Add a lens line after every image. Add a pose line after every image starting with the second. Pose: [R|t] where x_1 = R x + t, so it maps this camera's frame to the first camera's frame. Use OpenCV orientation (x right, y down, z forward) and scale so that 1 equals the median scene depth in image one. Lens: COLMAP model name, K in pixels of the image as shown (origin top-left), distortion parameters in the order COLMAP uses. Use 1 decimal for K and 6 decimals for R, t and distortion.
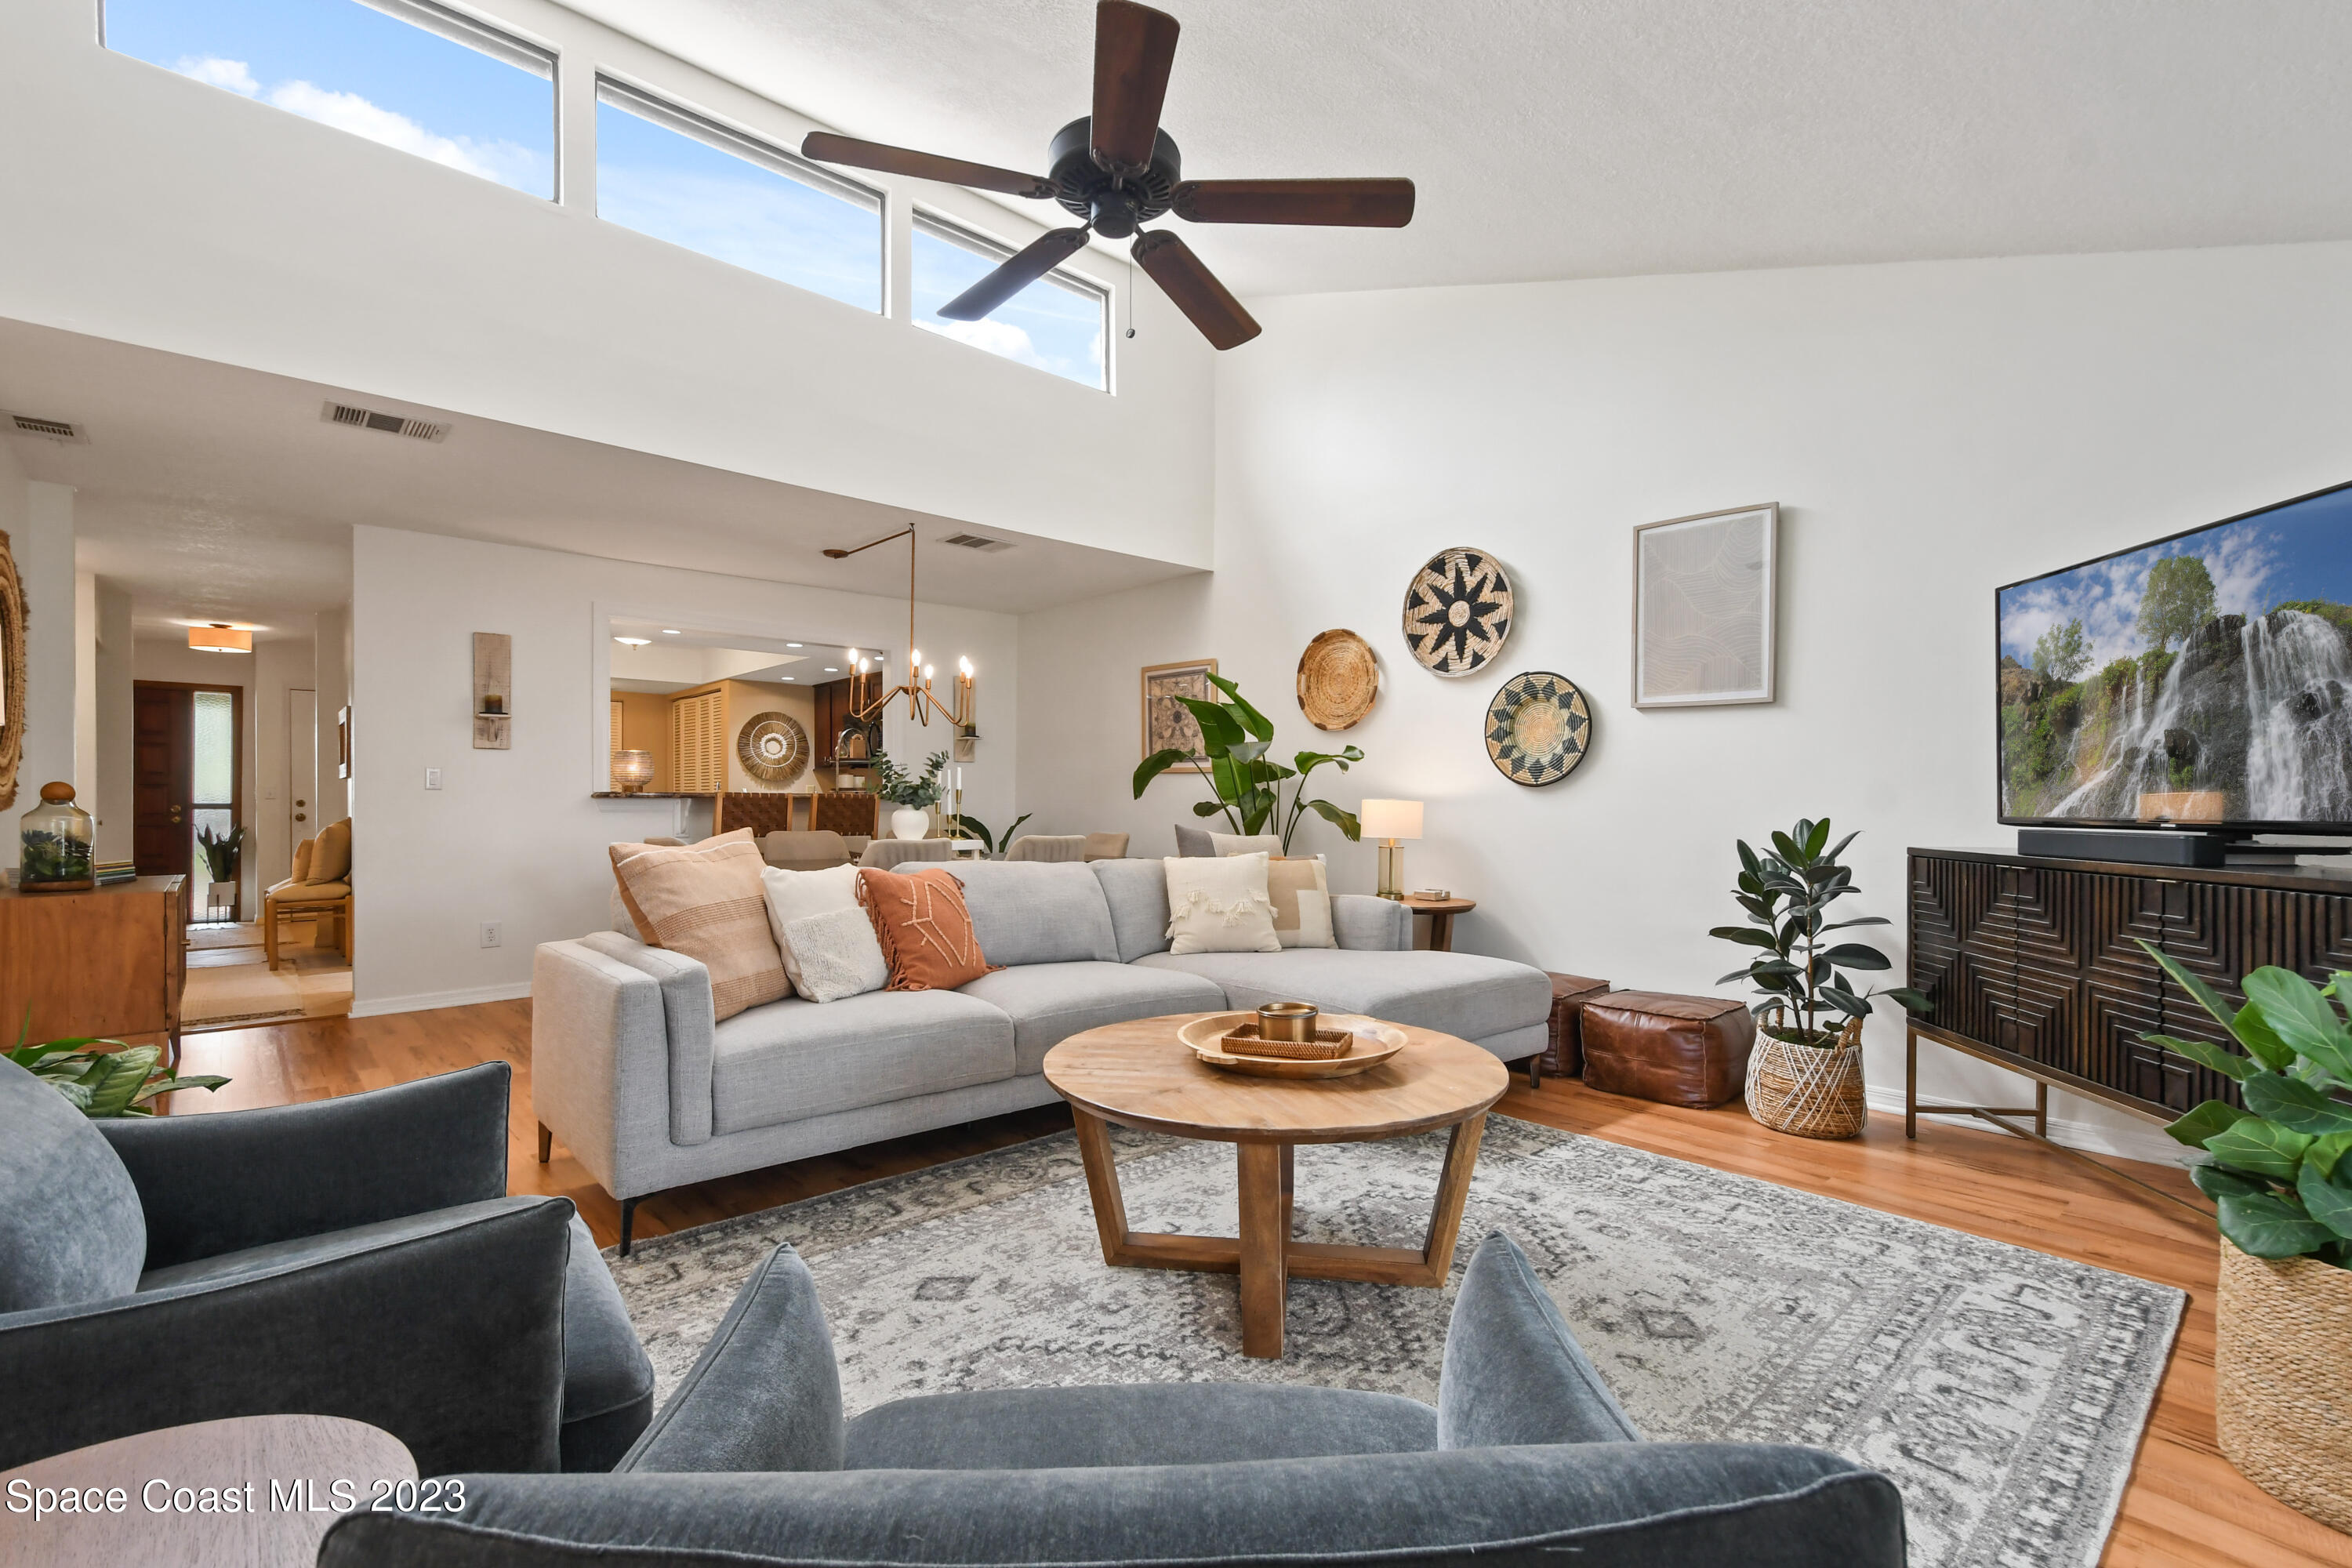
lens RADIAL K [[1054.7, 0, 1182.4], [0, 1054.7, 801.5], [0, 0, 1]] dist [0.018281, -0.006479]
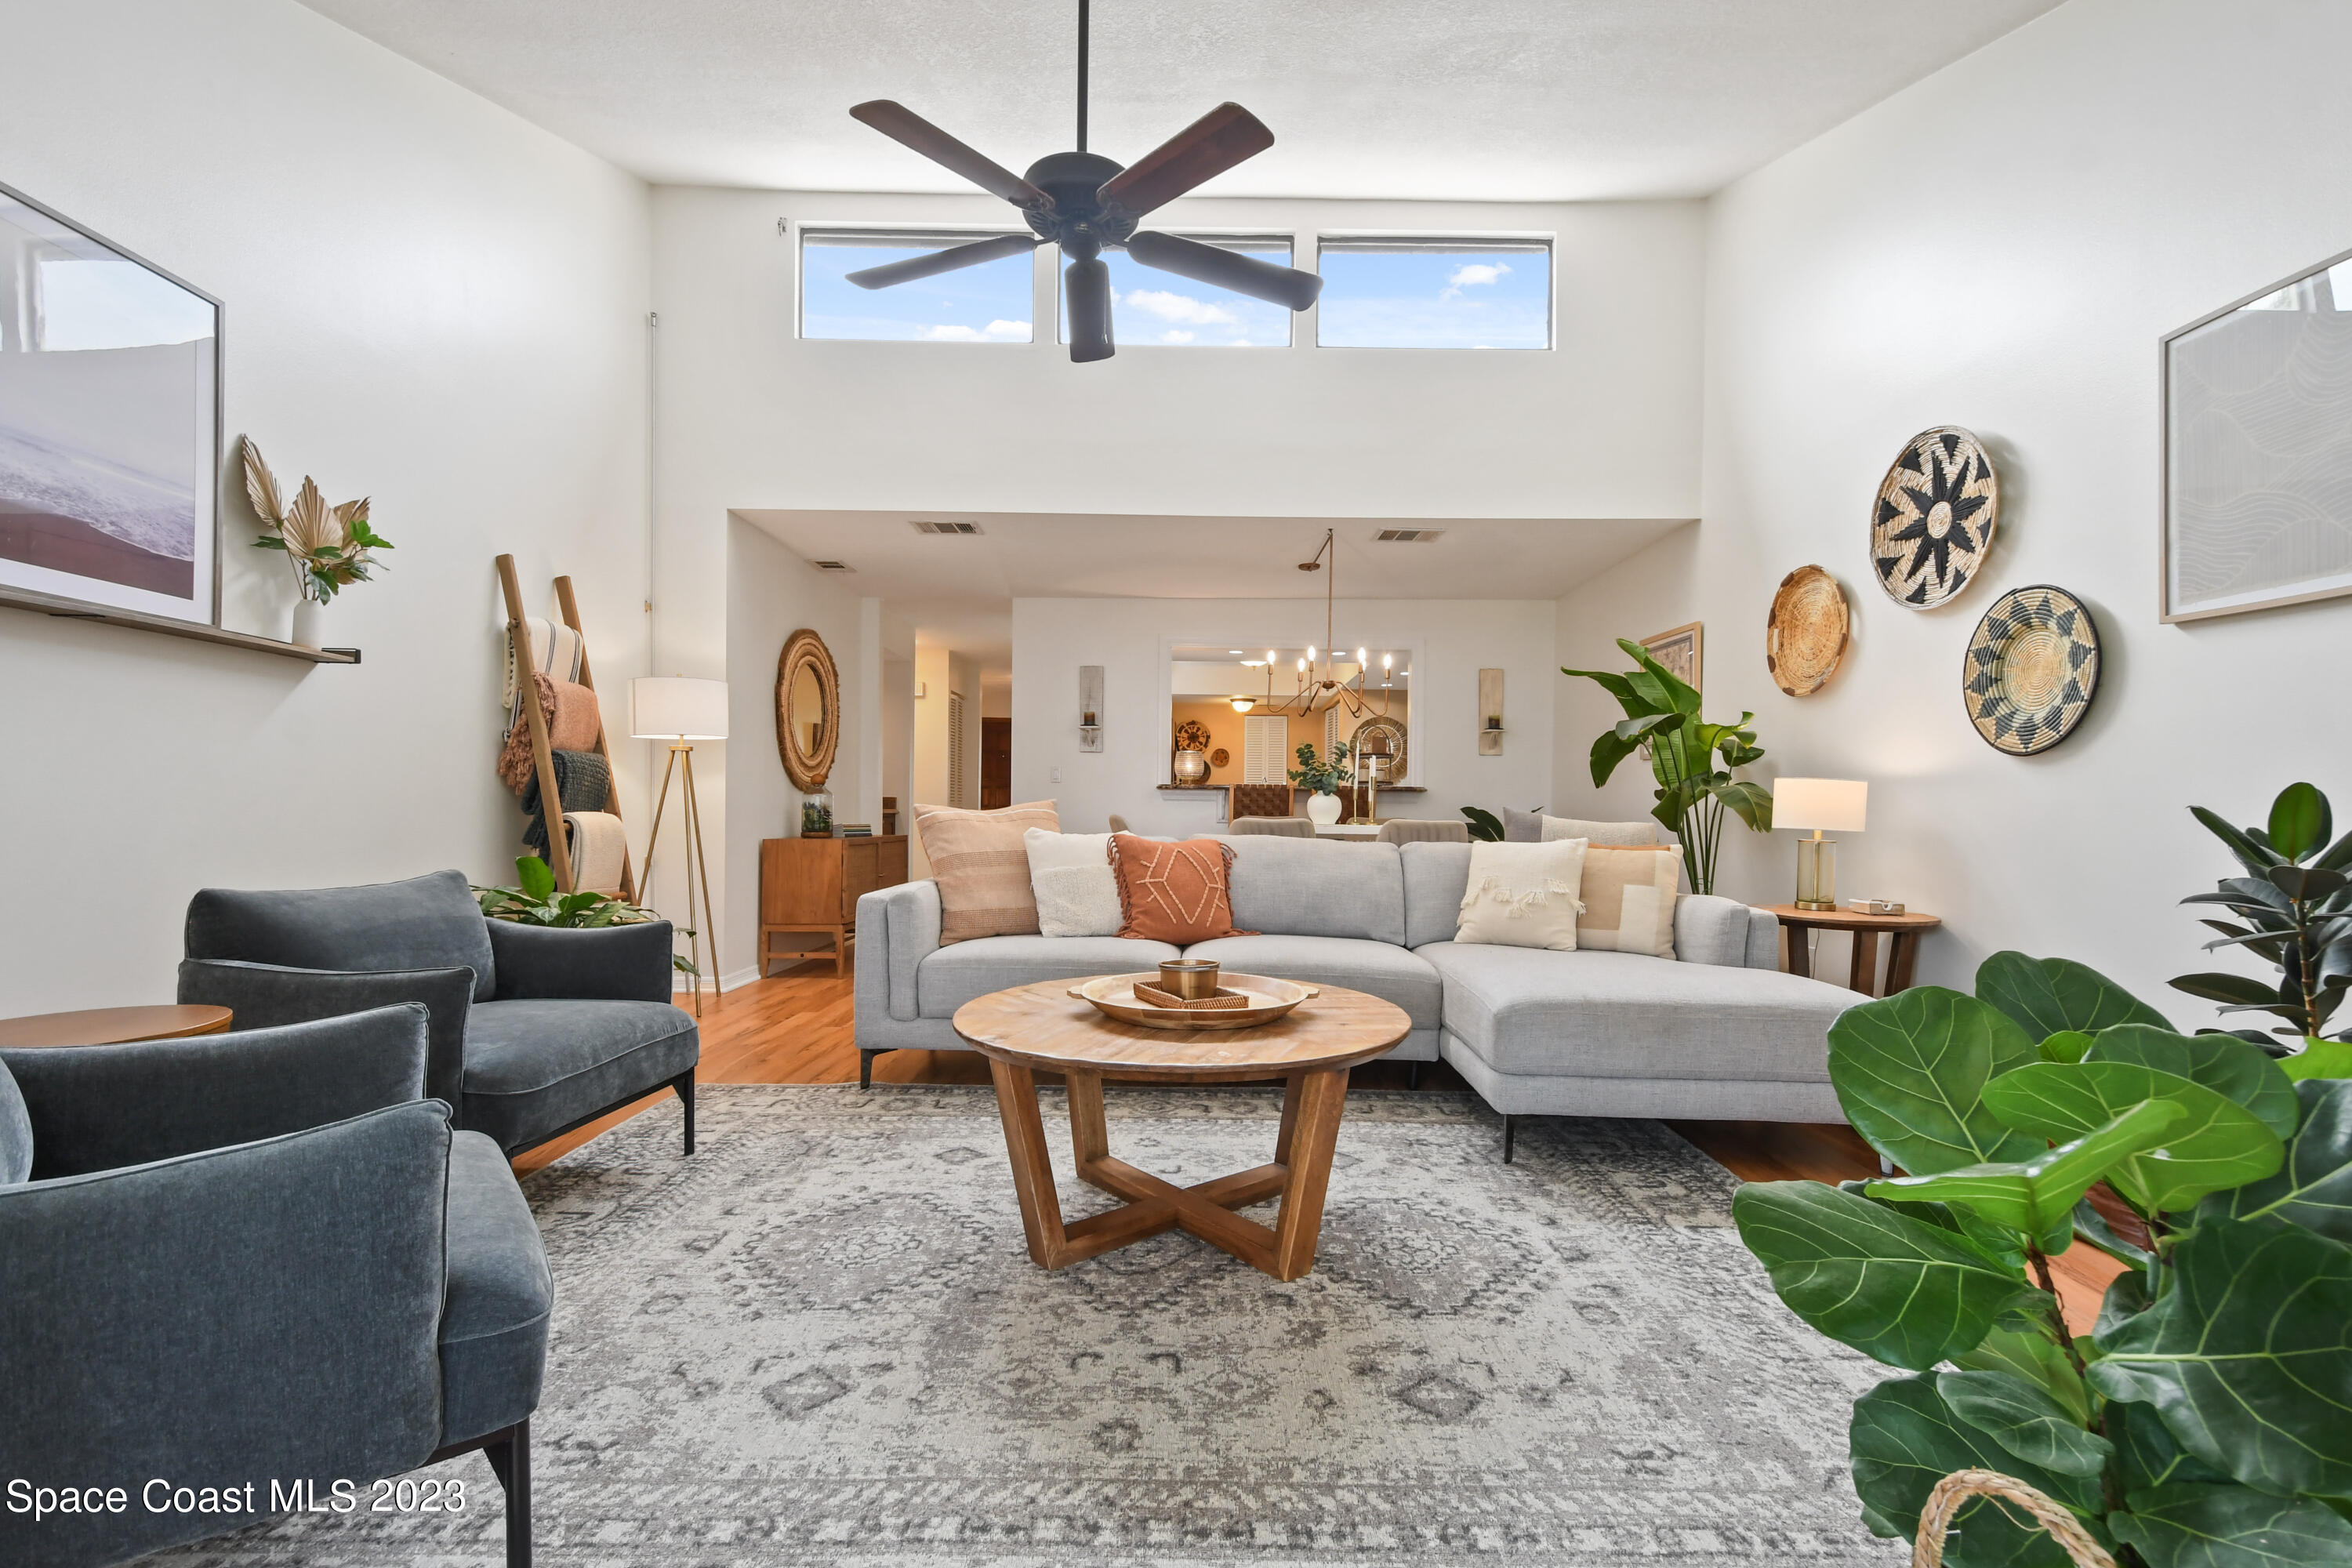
lens RADIAL K [[1054.7, 0, 1188.9], [0, 1054.7, 796.6], [0, 0, 1]] dist [0.018281, -0.006479]
pose [[0.731891, -0.001607, -0.681420, 0.392201], [-0.009770, 0.999870, -0.012852, 0.025251], [0.681352, 0.016064, 0.731780, 0.129548]]
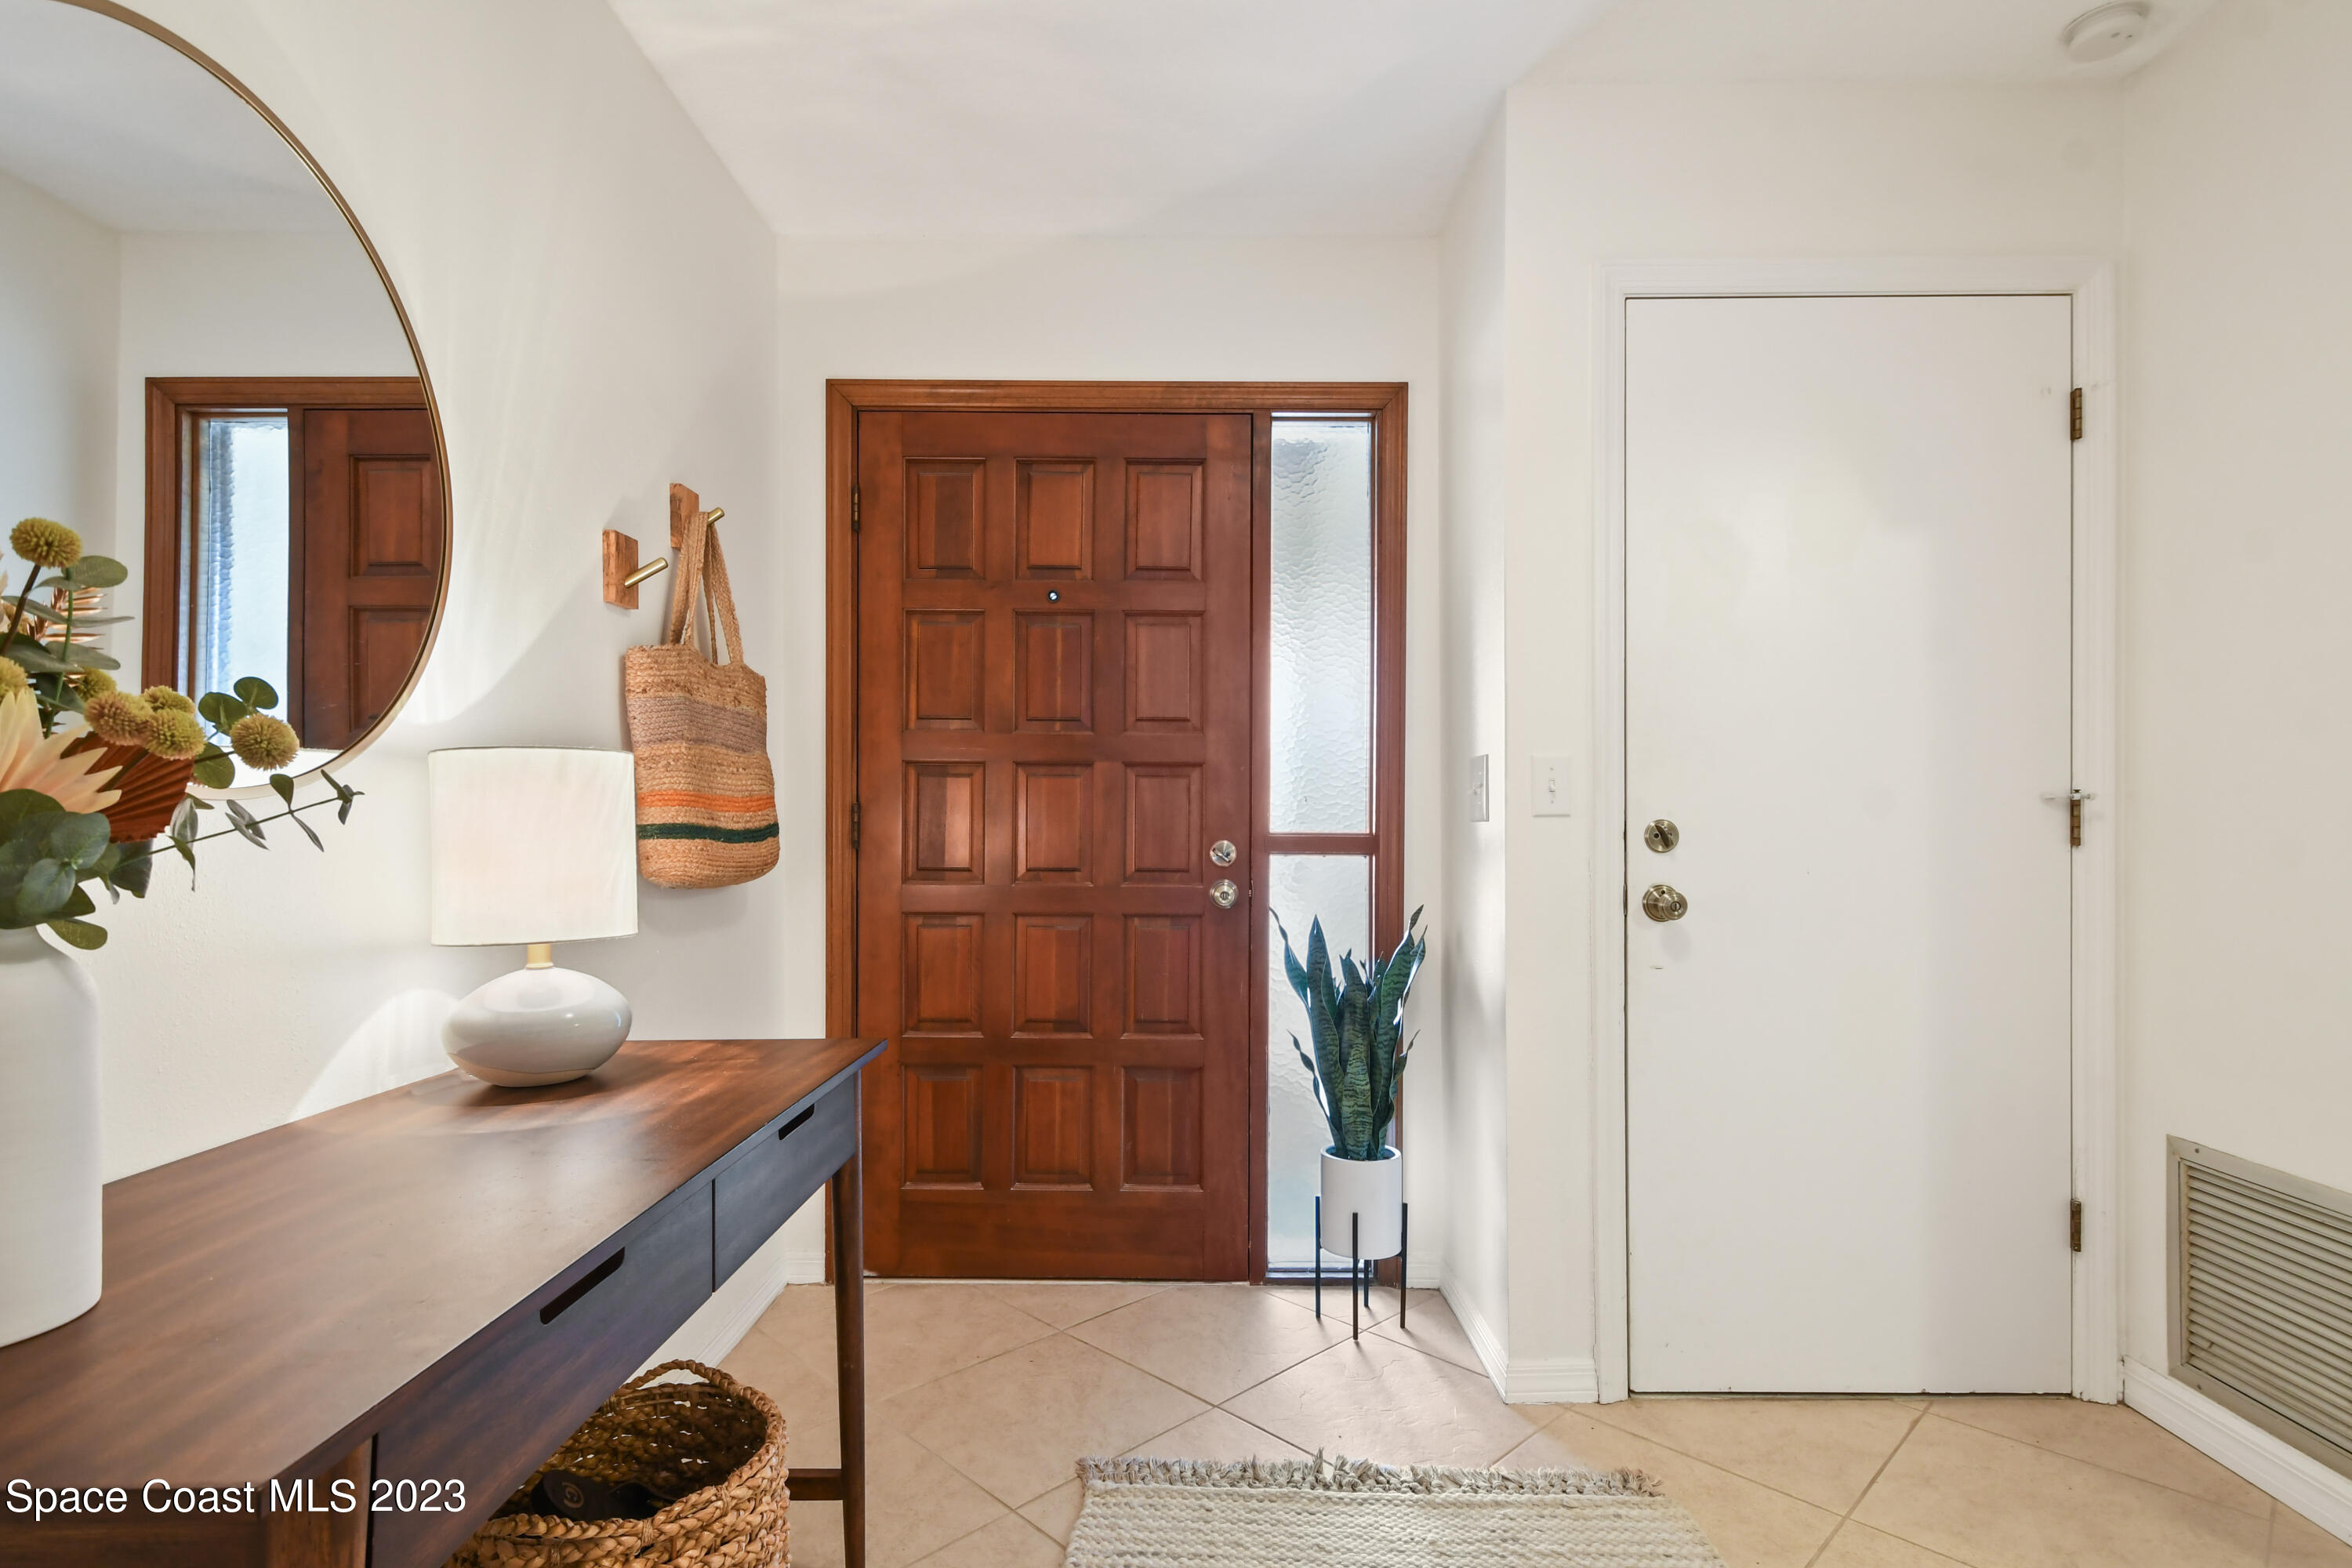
lens RADIAL K [[1191.3, 0, 1172.5], [0, 1191.3, 783.0], [0, 0, 1]] dist [0.001885, 0.000058]
pose [[0.728650, -0.021014, -0.684564, -1.363826], [0.004787, 0.999661, -0.025591, -0.006722], [0.684869, 0.015370, 0.728504, 1.409508]]
